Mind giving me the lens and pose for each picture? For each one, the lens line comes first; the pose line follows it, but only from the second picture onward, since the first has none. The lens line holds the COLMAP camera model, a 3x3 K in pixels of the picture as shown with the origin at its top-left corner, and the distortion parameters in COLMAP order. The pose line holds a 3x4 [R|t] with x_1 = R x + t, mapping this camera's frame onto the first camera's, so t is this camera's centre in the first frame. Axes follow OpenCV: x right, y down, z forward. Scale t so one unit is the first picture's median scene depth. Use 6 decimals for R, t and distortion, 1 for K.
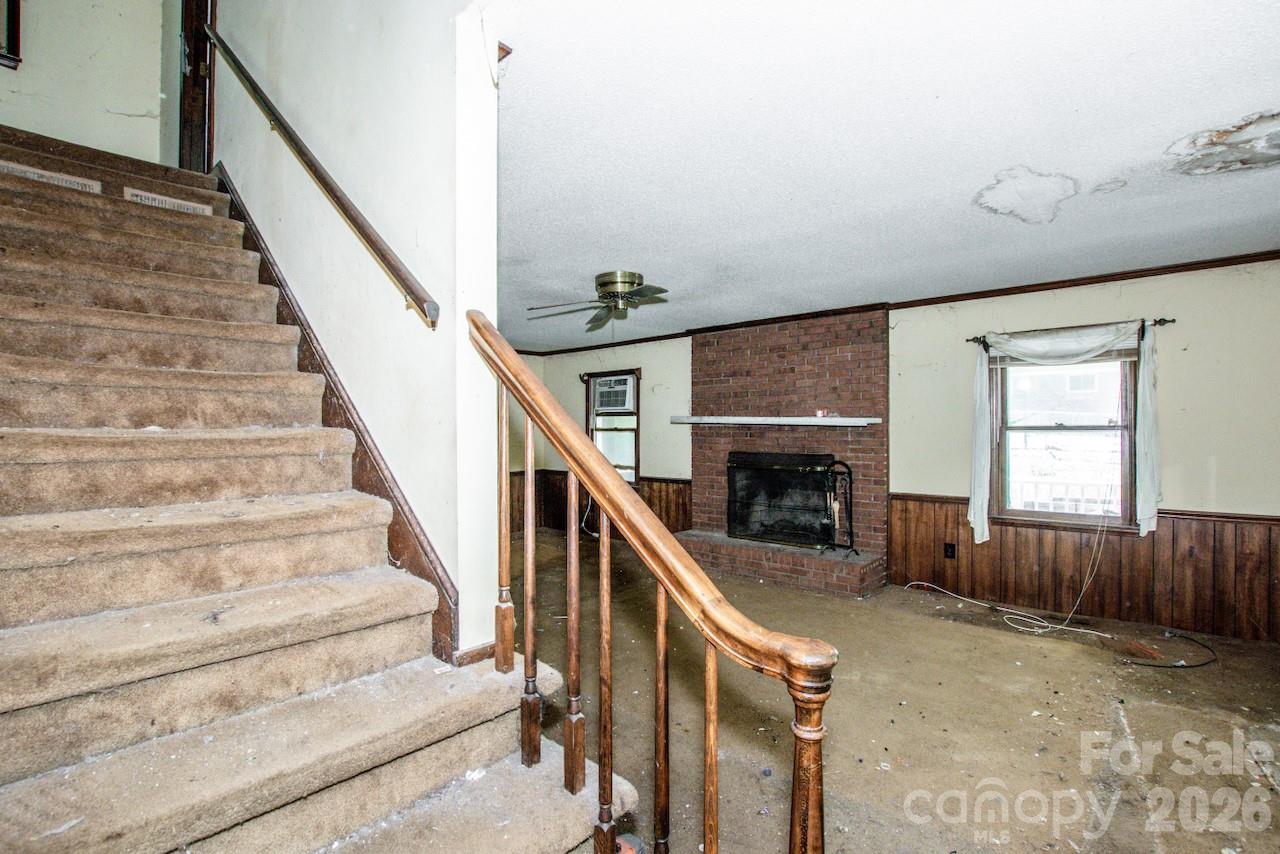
lens RADIAL K [[581.8, 0, 640.0], [0, 581.8, 427.0], [0, 0, 1]] dist [-0.025481, 0.000288]
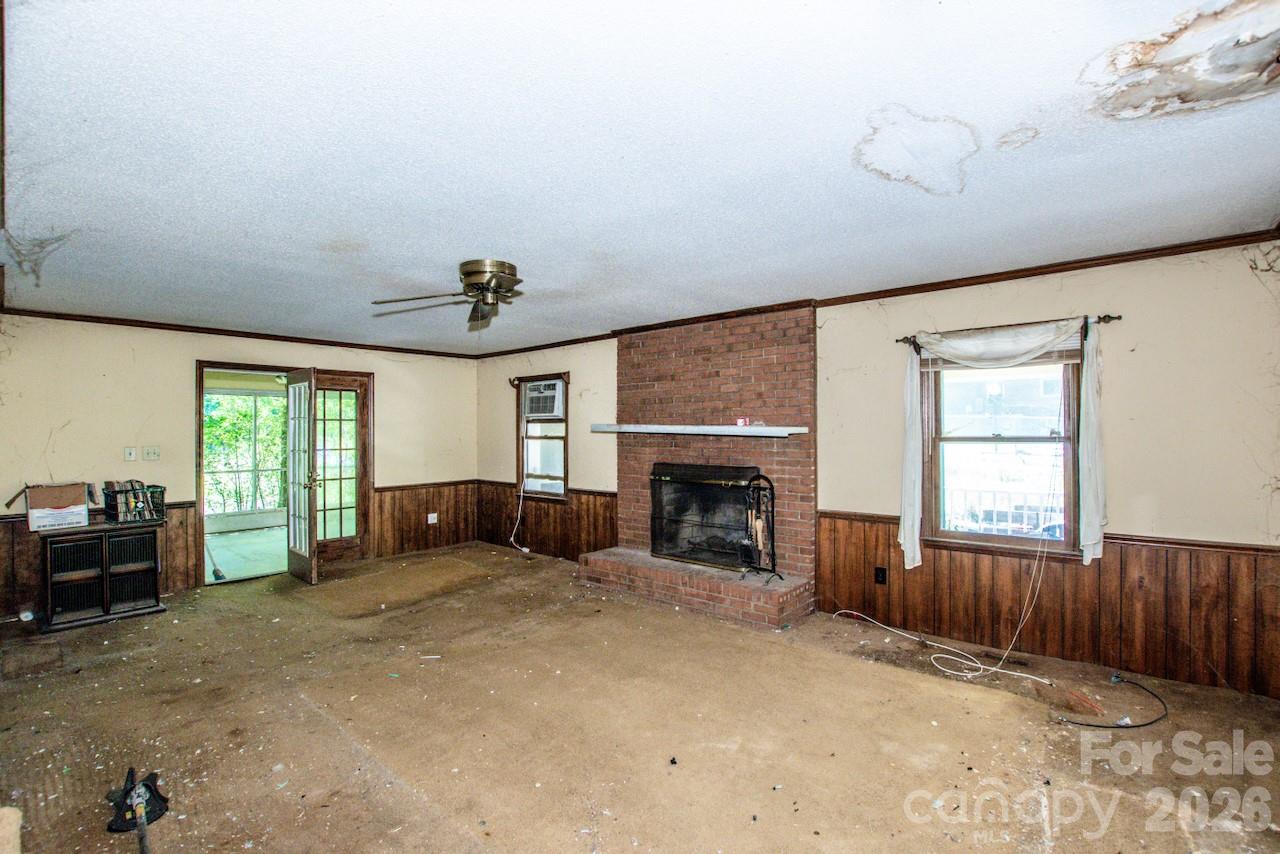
lens RADIAL K [[568.0, 0, 645.3], [0, 568.0, 424.8], [0, 0, 1]] dist [-0.028712, 0.000251]
pose [[0.999802, -0.000524, 0.019887, 0.163391], [0.000709, 0.999957, -0.009272, -0.012383], [-0.019882, 0.009284, 0.999759, 0.137464]]
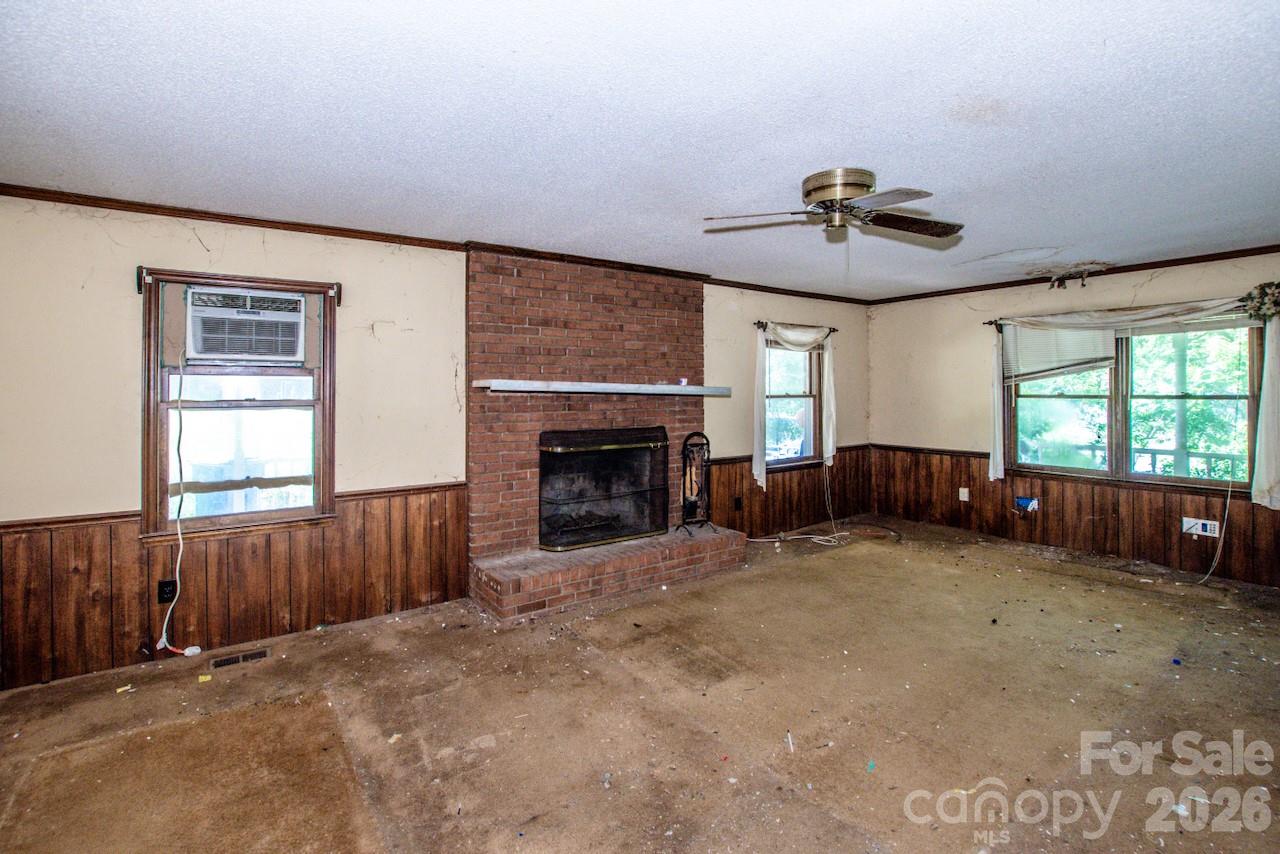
lens RADIAL K [[584.3, 0, 641.4], [0, 584.3, 385.5], [0, 0, 1]] dist [-0.024931, 0.000024]
pose [[0.247650, 0.012952, 0.968763, -0.672670], [0.002234, 0.999900, -0.013940, -0.005063], [-0.968847, 0.005617, 0.247597, 0.949344]]
